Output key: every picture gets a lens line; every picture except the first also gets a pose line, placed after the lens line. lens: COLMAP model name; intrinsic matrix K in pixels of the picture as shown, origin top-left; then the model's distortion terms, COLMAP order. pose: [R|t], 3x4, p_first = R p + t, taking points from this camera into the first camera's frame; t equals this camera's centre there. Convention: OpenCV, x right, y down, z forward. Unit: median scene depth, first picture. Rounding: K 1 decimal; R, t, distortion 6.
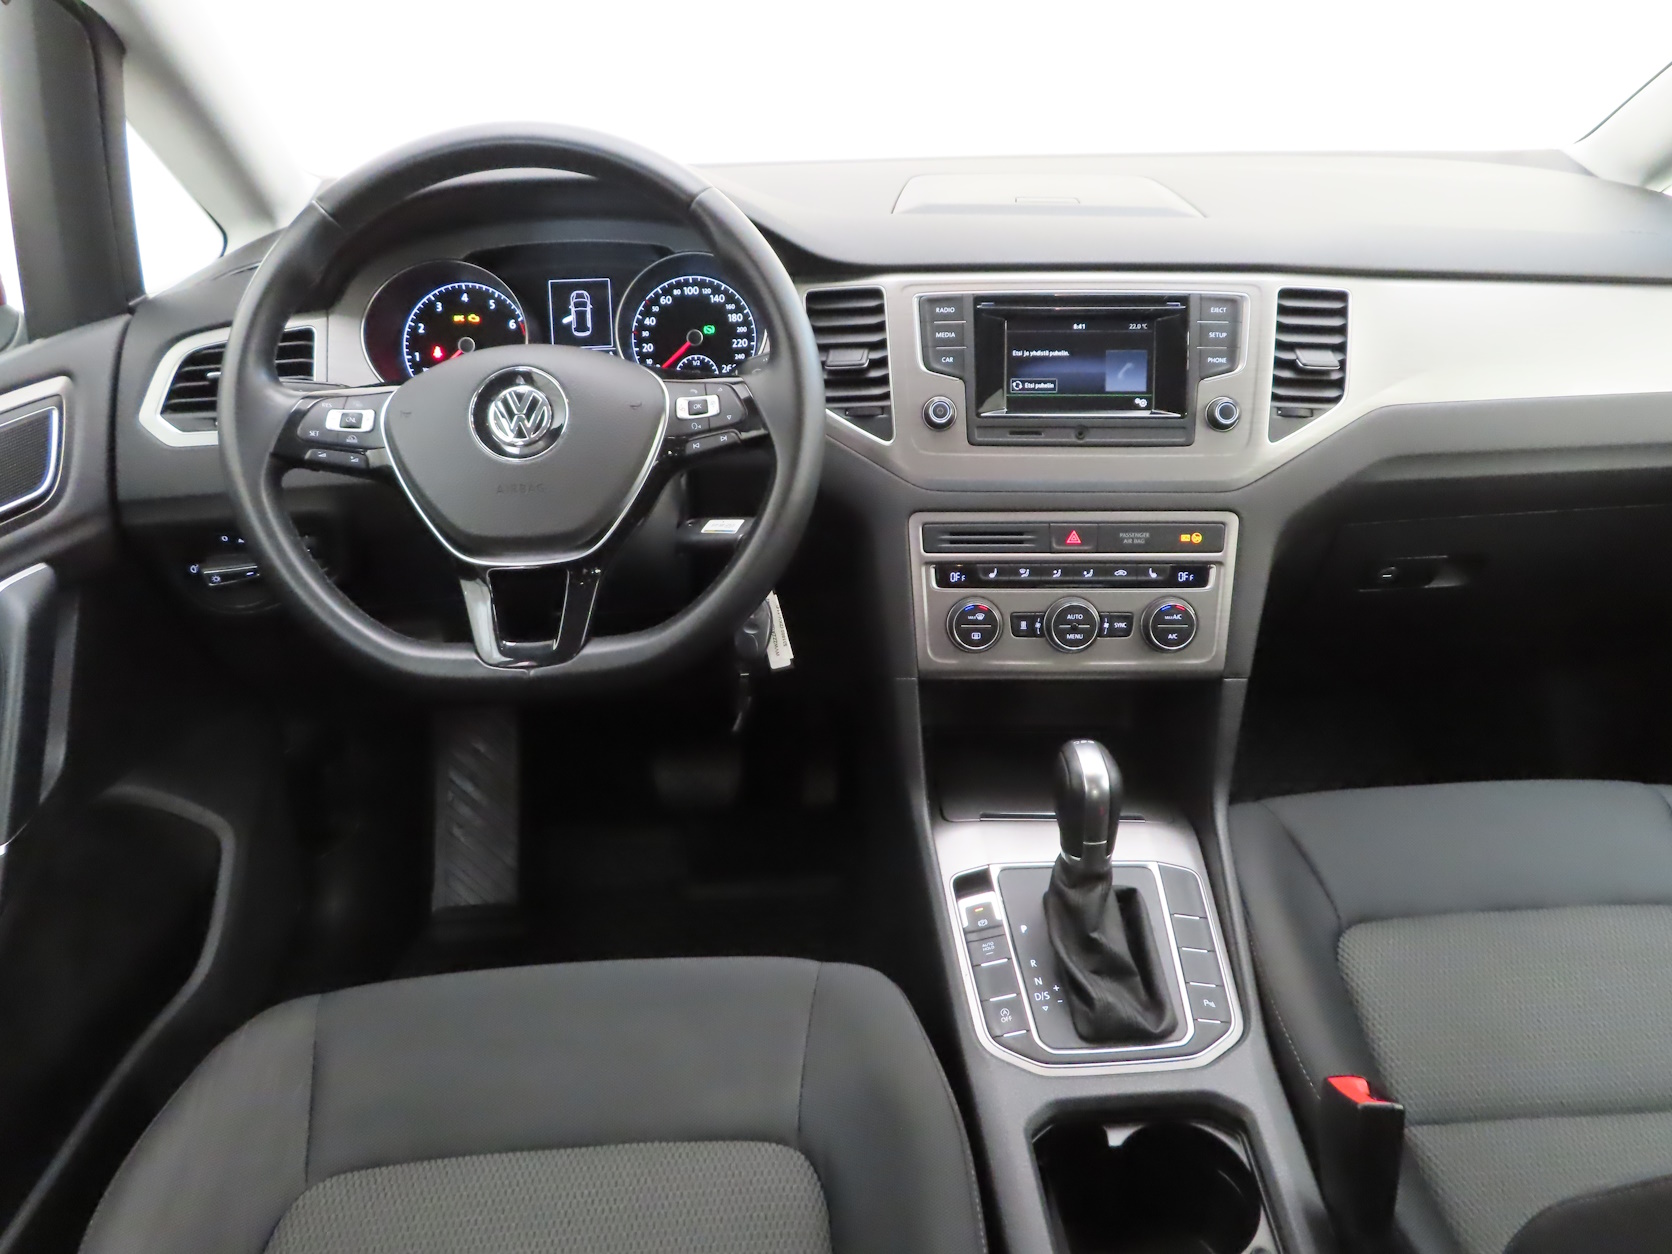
lens RADIAL K [[1172.8, 0, 836.0], [0, 1172.8, 627.0], [0, 0, 1]] dist [-0.004680, 0.008518]
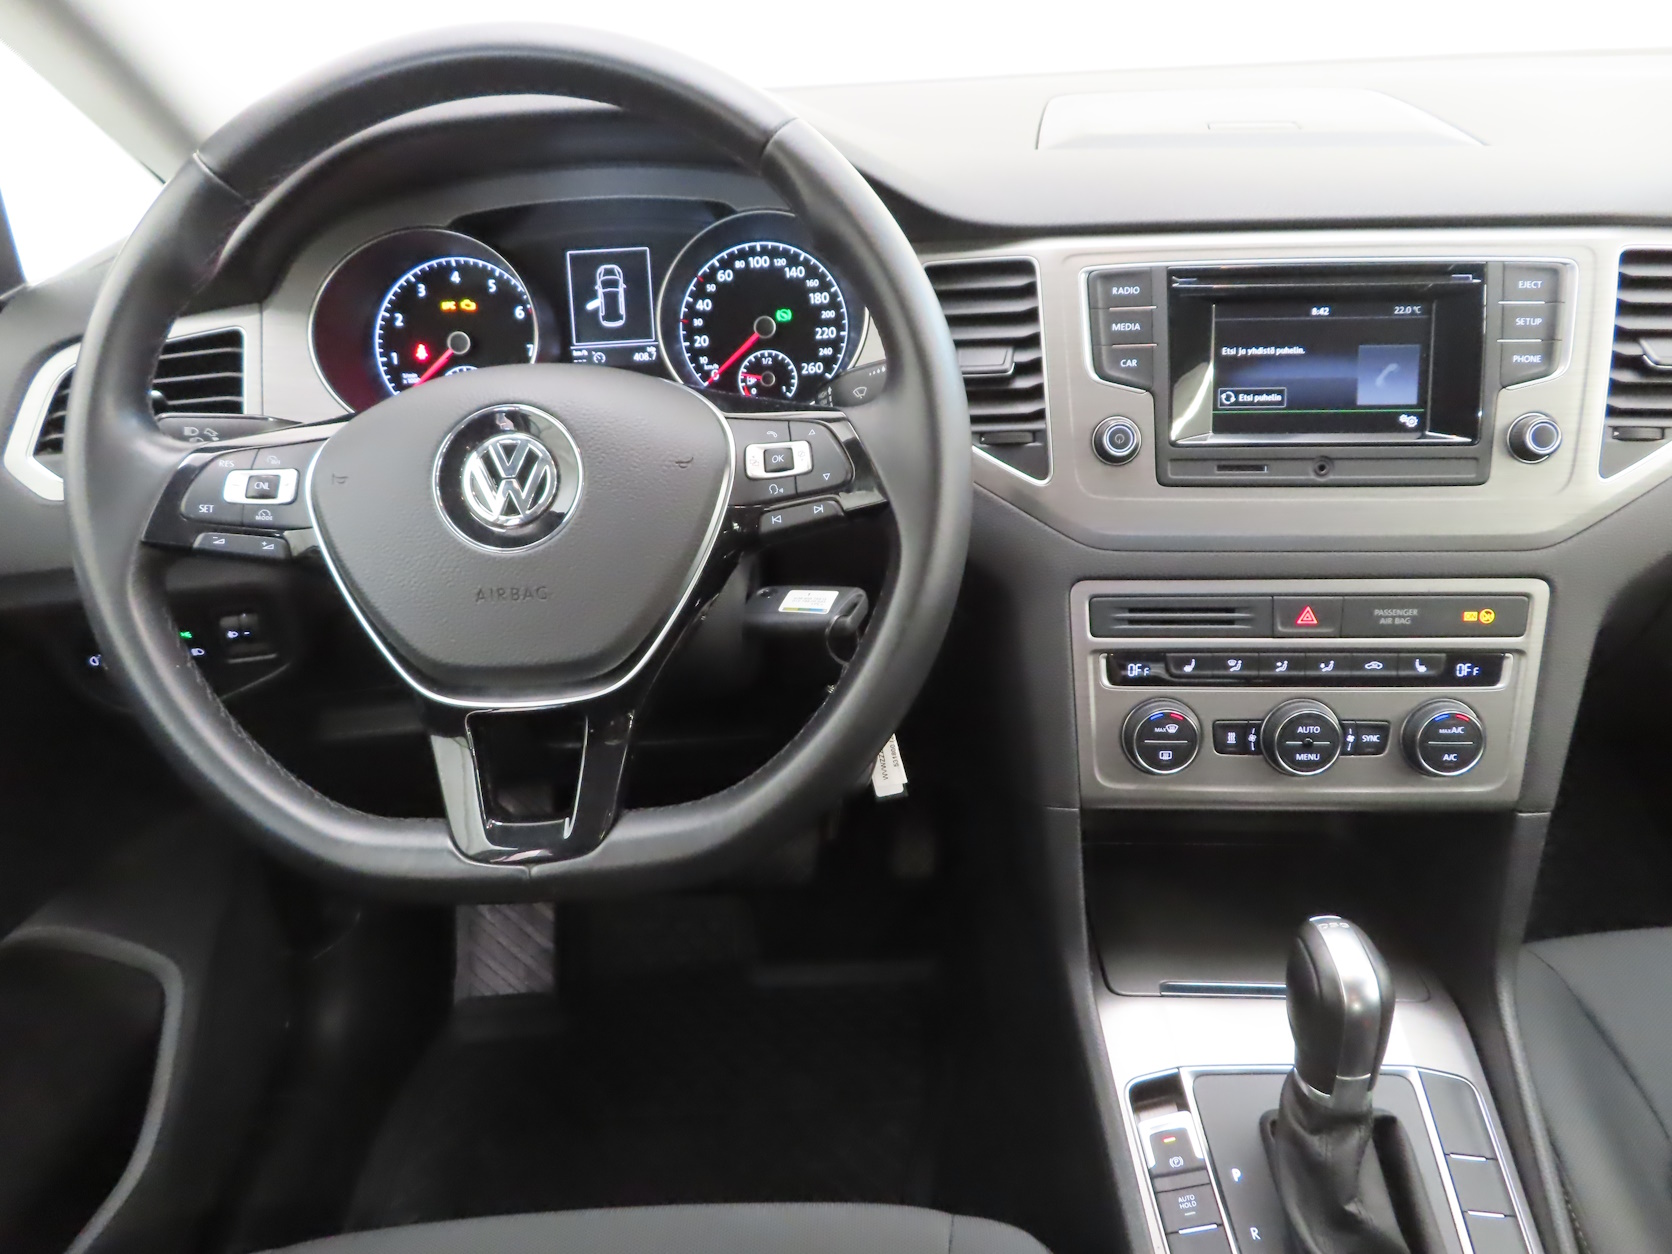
lens RADIAL K [[1172.8, 0, 836.0], [0, 1172.8, 627.0], [0, 0, 1]] dist [-0.004680, 0.008518]
pose [[0.998887, -0.002426, -0.047108, -0.046127], [0.004951, 0.998553, 0.053551, -0.108705], [0.046910, -0.053724, 0.997453, 0.286519]]
